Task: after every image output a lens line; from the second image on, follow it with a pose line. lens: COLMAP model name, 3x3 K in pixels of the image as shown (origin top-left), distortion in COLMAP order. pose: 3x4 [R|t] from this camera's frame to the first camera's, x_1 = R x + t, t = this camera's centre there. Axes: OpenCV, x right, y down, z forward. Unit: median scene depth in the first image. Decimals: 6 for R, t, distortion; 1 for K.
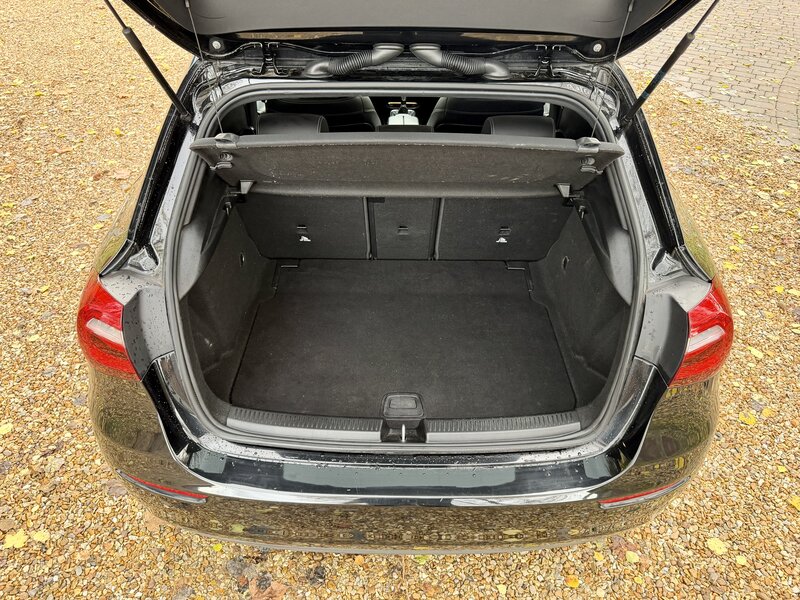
lens RADIAL K [[564.5, 0, 398.8], [0, 564.5, 296.8], [0, 0, 1]] dist [0.024797, -0.029835]
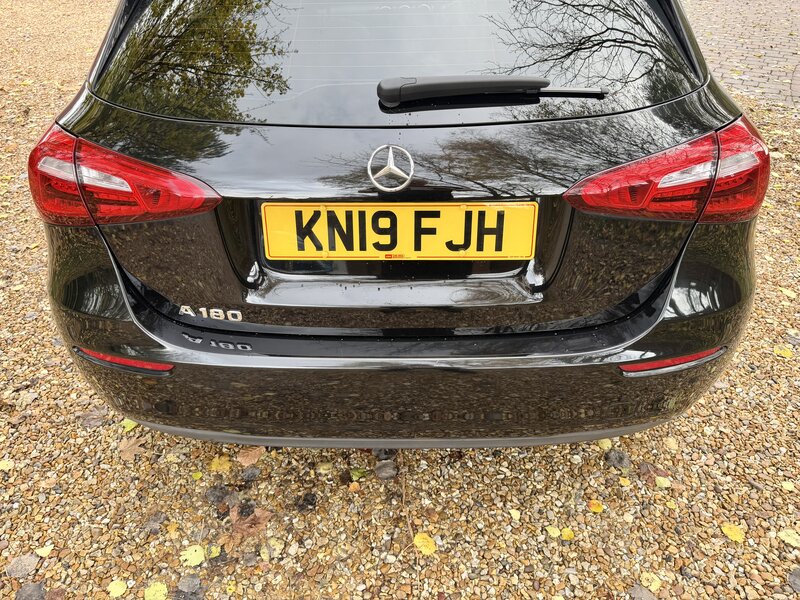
lens RADIAL K [[564.5, 0, 402.8], [0, 564.5, 297.1], [0, 0, 1]] dist [0.024797, -0.029835]
pose [[0.999719, -0.013150, -0.019739, 0.028160], [0.011818, 0.997740, -0.066142, 0.226228], [0.020564, 0.065890, 0.997615, 0.092490]]
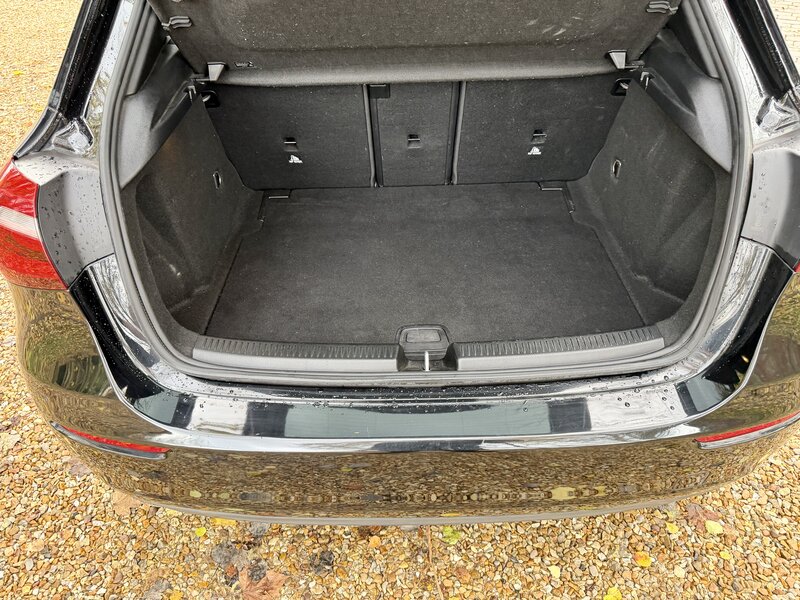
lens RADIAL K [[564.5, 0, 399.3], [0, 564.5, 300.0], [0, 0, 1]] dist [0.024797, -0.029835]
pose [[0.999304, -0.035363, -0.011907, -0.013339], [0.035306, 0.999364, -0.004974, 0.125530], [0.012075, 0.004551, 0.999917, 0.190718]]
